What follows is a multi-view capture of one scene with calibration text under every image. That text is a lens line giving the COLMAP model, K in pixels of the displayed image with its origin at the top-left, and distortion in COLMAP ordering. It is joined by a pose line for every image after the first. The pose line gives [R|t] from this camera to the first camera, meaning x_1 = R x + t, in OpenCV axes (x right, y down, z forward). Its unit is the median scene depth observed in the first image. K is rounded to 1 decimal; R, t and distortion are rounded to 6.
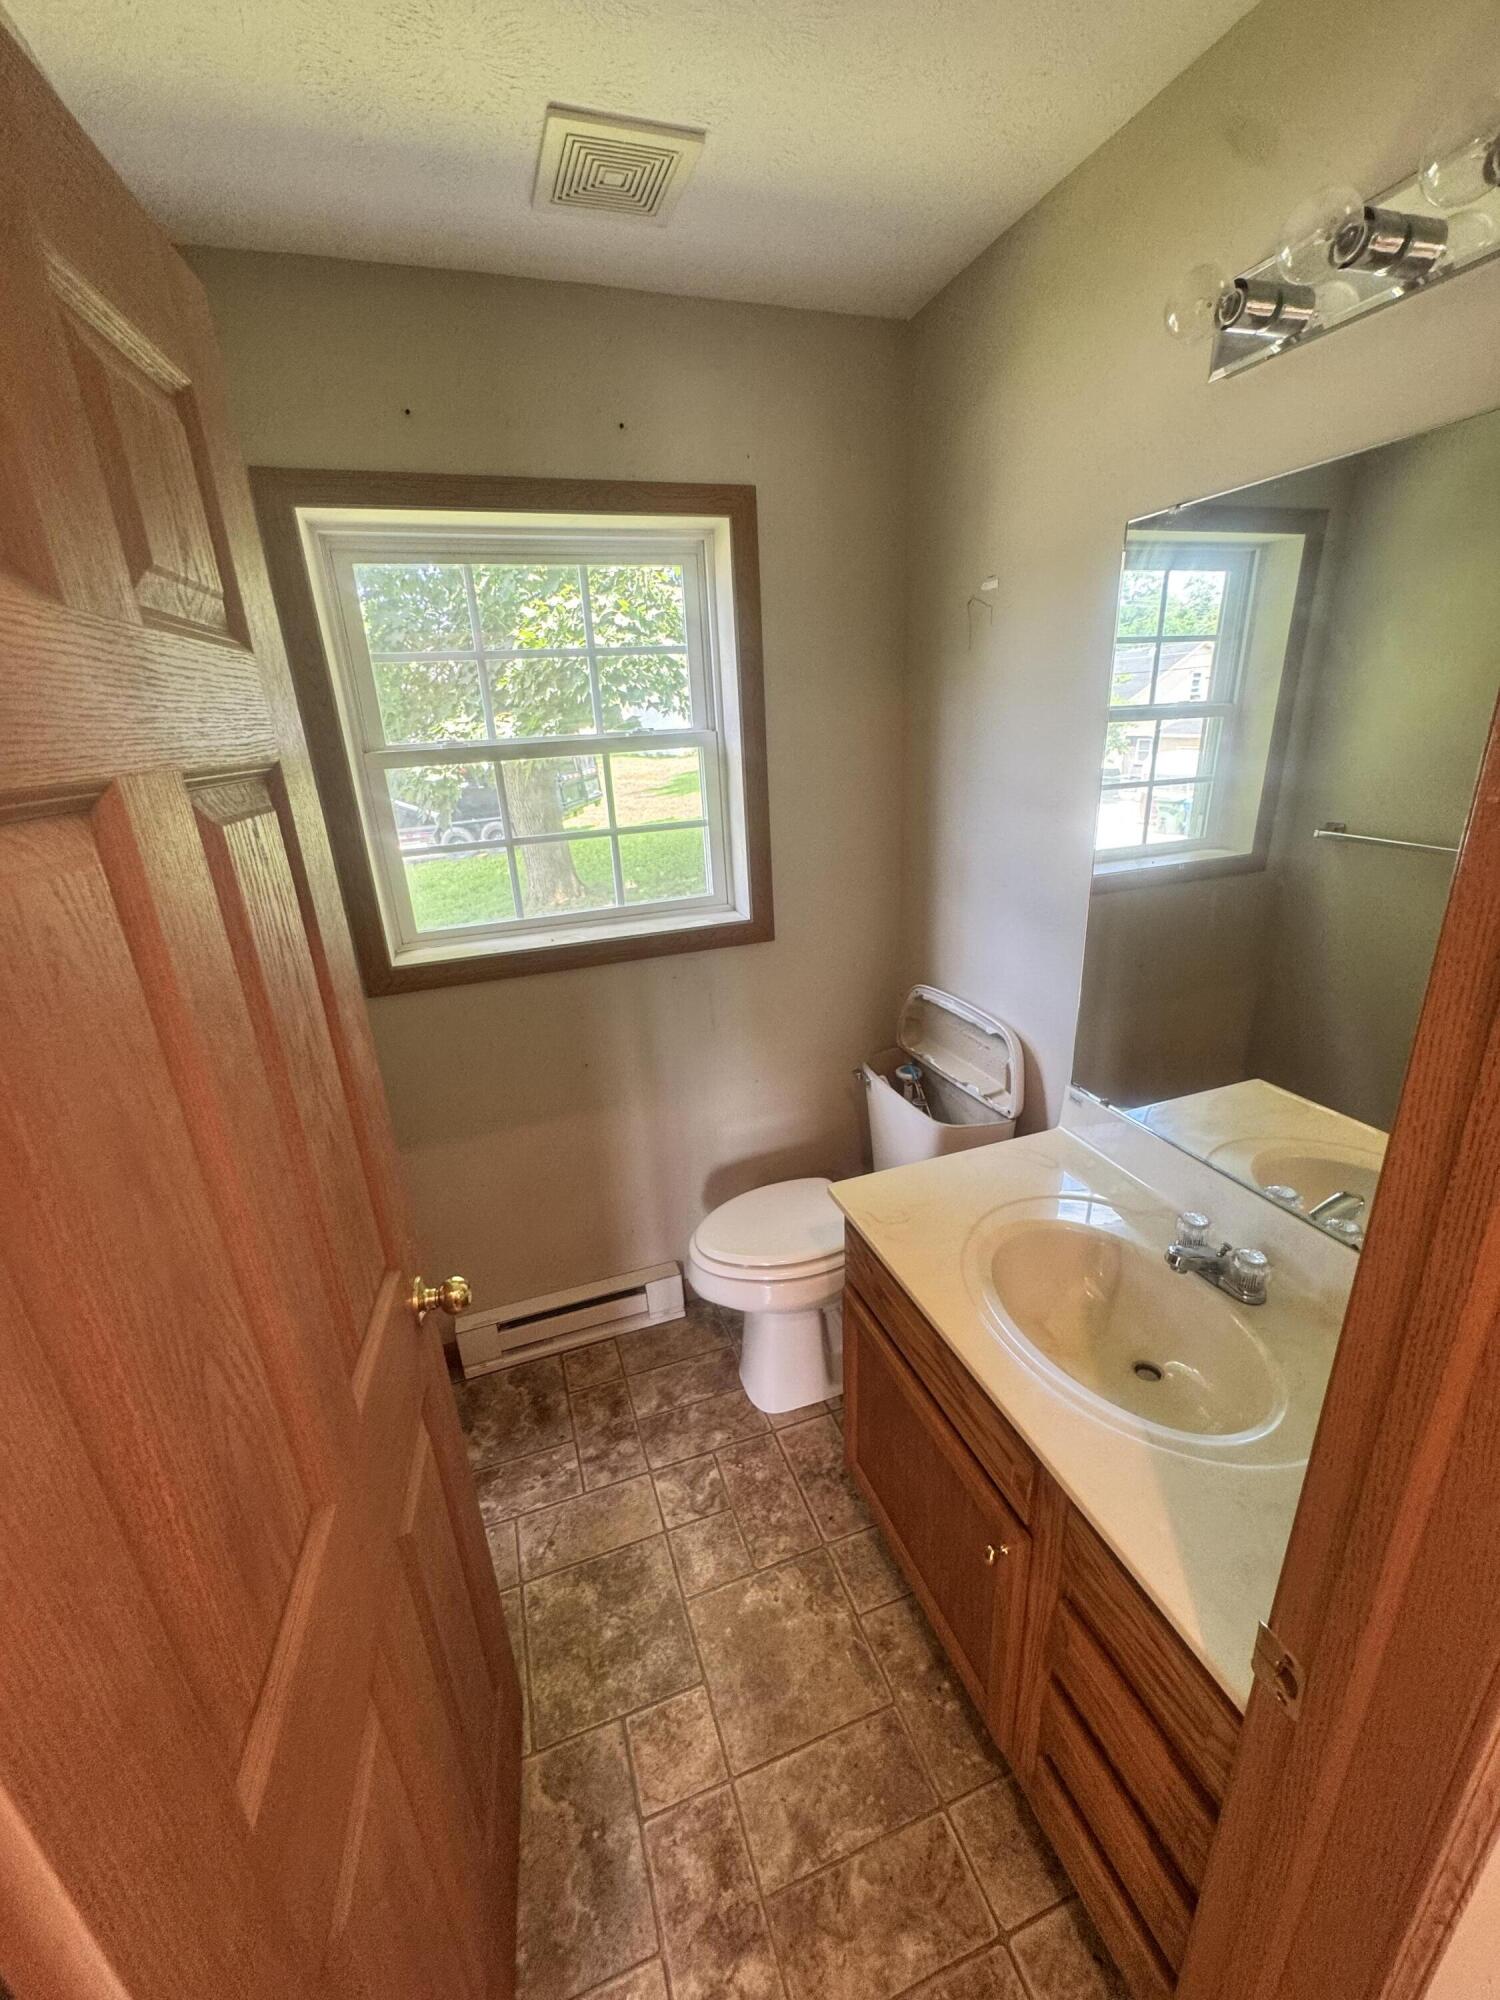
lens RADIAL K [[797.8, 0, 750.0], [0, 797.8, 1000.0], [0, 0, 1]] dist [-0.001801, 0.000951]
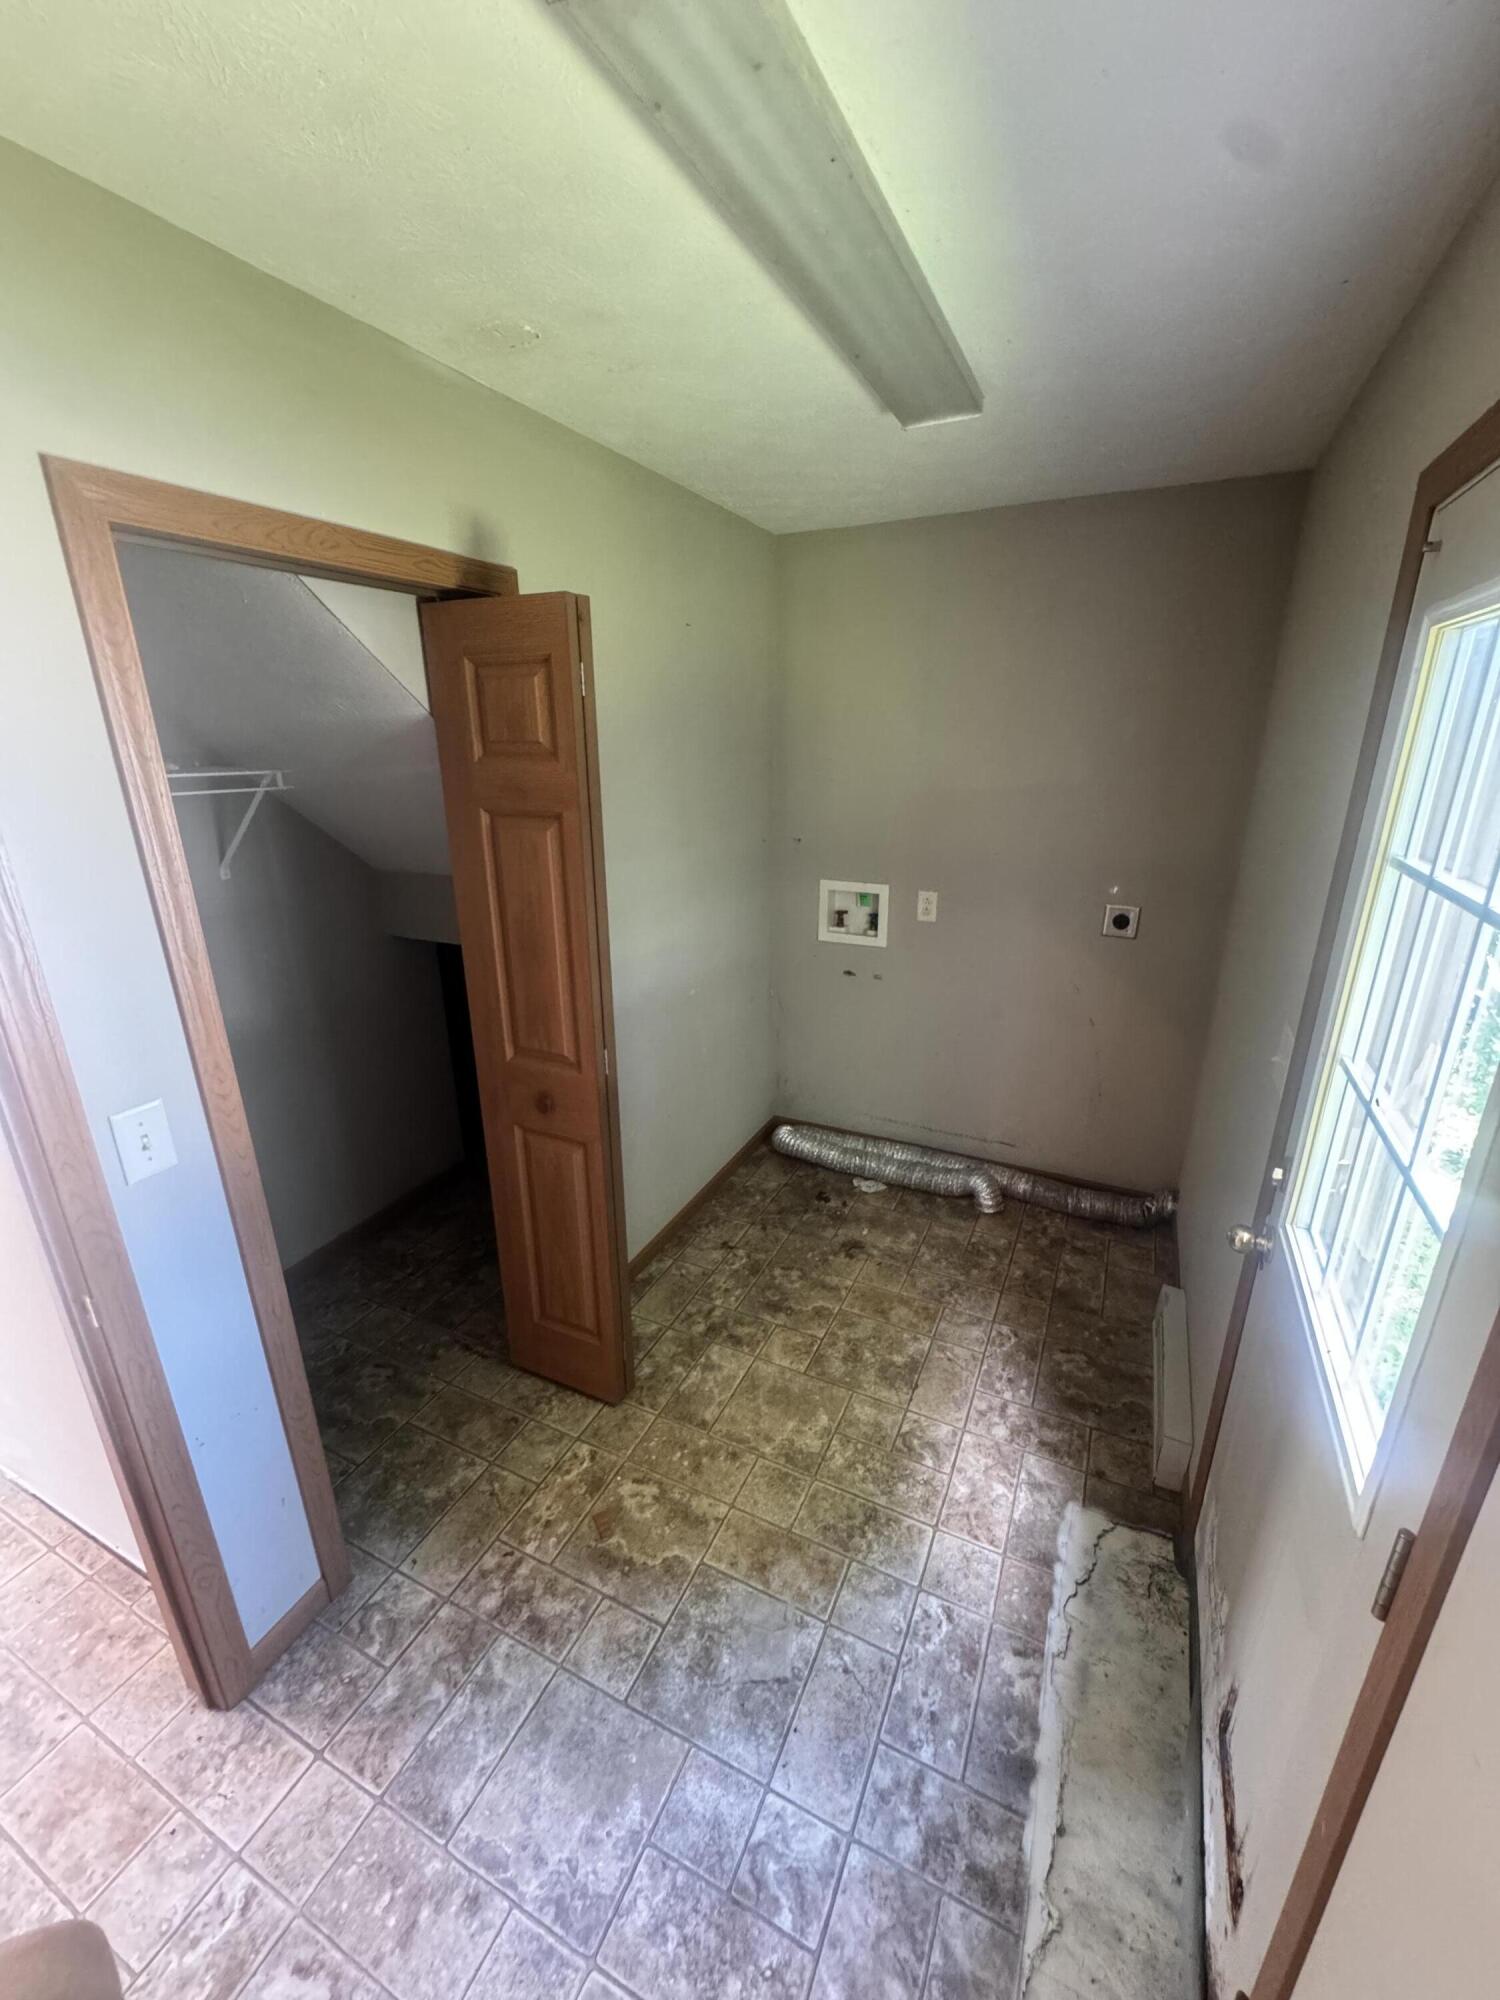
lens RADIAL K [[797.8, 0, 750.0], [0, 797.8, 1000.0], [0, 0, 1]] dist [-0.001801, 0.000951]
pose [[-0.703481, 0.283988, -0.651510, 0.249649], [-0.198962, 0.801352, 0.564136, -0.523488], [0.682296, 0.526485, -0.507233, 1.159158]]
